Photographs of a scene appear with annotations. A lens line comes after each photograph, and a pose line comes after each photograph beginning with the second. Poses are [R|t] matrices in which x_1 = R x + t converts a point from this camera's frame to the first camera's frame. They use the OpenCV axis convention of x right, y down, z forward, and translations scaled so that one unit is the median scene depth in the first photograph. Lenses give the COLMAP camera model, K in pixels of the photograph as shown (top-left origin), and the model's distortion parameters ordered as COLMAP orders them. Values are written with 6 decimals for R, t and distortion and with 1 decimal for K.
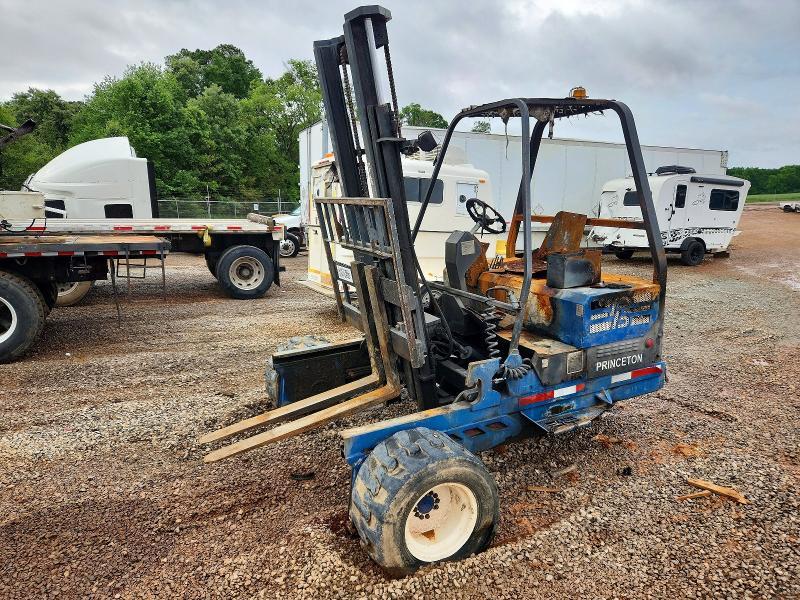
lens RADIAL K [[618.4, 0, 400.0], [0, 618.4, 300.0], [0, 0, 1]] dist [0.001279, 0.003893]
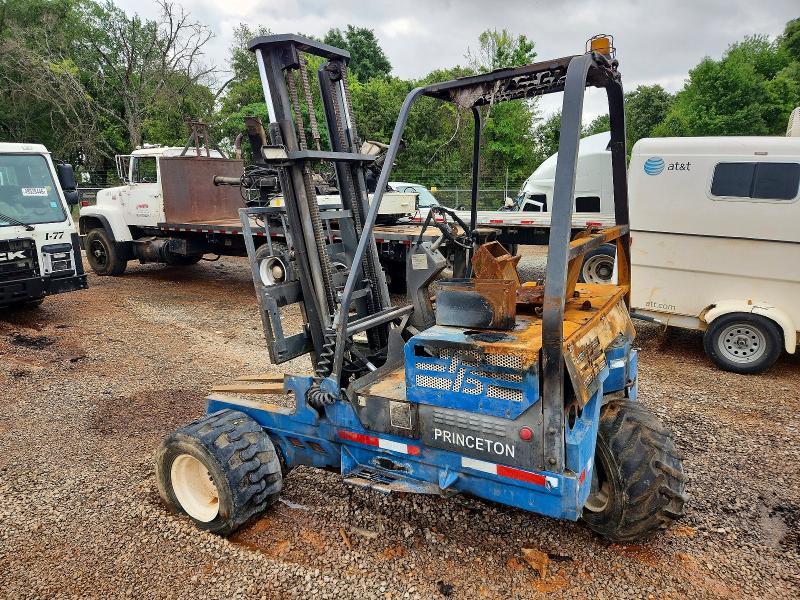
lens RADIAL K [[626.2, 0, 400.0], [0, 626.2, 300.0], [0, 0, 1]] dist [0.028114, 0.002730]
pose [[0.424395, 0.146620, -0.893527, 0.948636], [-0.124111, 0.986909, 0.102995, -0.125282], [0.896931, 0.067186, 0.437036, 0.607244]]
